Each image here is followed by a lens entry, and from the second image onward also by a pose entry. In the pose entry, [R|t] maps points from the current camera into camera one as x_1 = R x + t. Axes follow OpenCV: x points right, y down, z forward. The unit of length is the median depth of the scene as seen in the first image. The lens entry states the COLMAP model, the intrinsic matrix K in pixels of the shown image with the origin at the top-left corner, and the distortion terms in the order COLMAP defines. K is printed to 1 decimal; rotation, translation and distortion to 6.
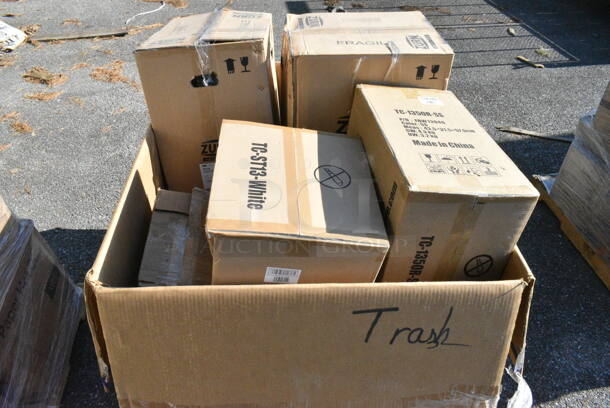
lens RADIAL K [[457.8, 0, 304.3], [0, 457.8, 203.7], [0, 0, 1]] dist [0.001355, 0.000973]
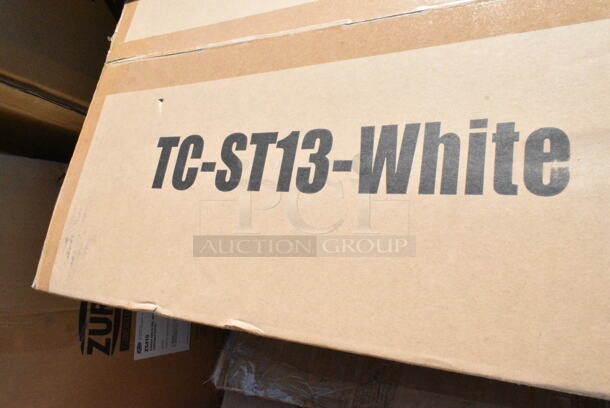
lens RADIAL K [[457.8, 0, 305.3], [0, 457.8, 203.7], [0, 0, 1]] dist [0.001355, 0.000973]
pose [[0.139313, -0.985994, 0.091698, -0.146231], [0.927068, 0.162411, 0.337887, -0.149330], [-0.348048, 0.037938, 0.936709, 0.767157]]
